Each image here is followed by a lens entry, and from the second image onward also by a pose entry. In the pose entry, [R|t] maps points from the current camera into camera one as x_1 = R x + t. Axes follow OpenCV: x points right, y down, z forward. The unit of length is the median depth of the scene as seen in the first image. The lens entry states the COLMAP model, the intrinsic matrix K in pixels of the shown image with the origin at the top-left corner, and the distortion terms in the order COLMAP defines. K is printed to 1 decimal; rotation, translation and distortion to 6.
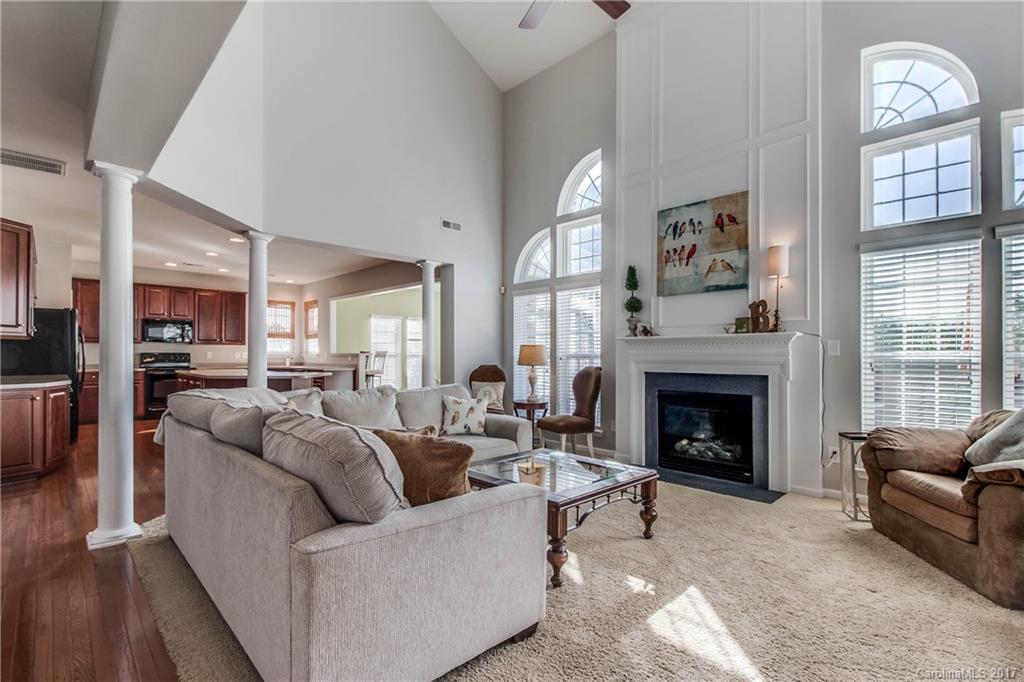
lens RADIAL K [[473.5, 0, 506.4], [0, 473.5, 347.5], [0, 0, 1]] dist [-0.001000, -0.001922]
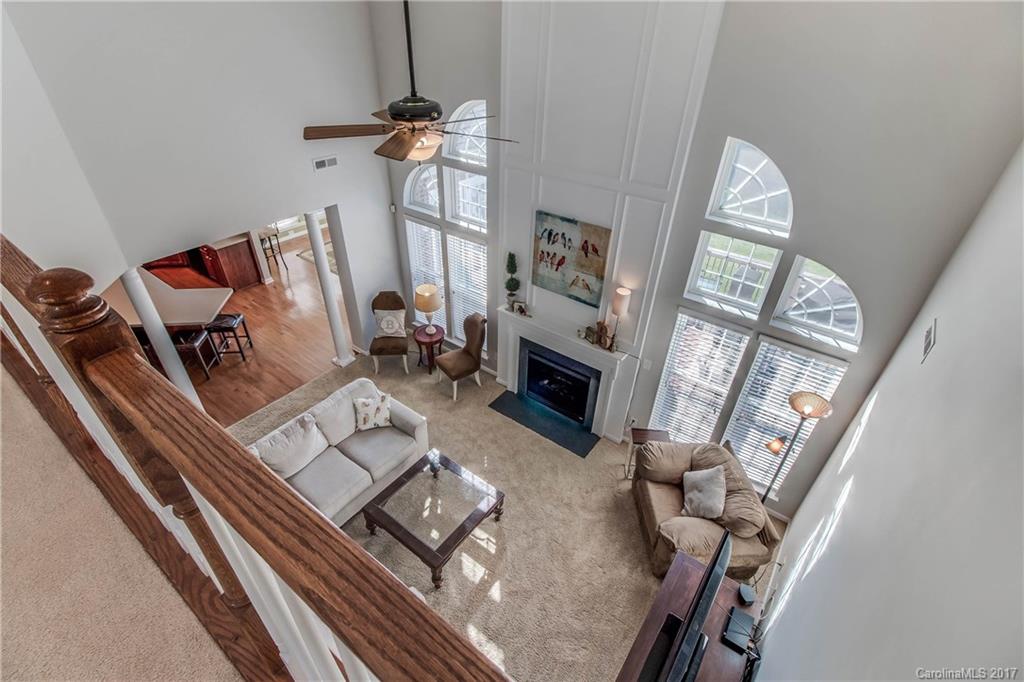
lens RADIAL K [[473.5, 0, 517.3], [0, 473.5, 346.8], [0, 0, 1]] dist [-0.001000, -0.001922]
pose [[0.983599, -0.079228, 0.162039, 0.090580], [-0.032248, 0.806645, 0.590156, -0.680869], [-0.177465, -0.585702, 0.790860, 0.016552]]
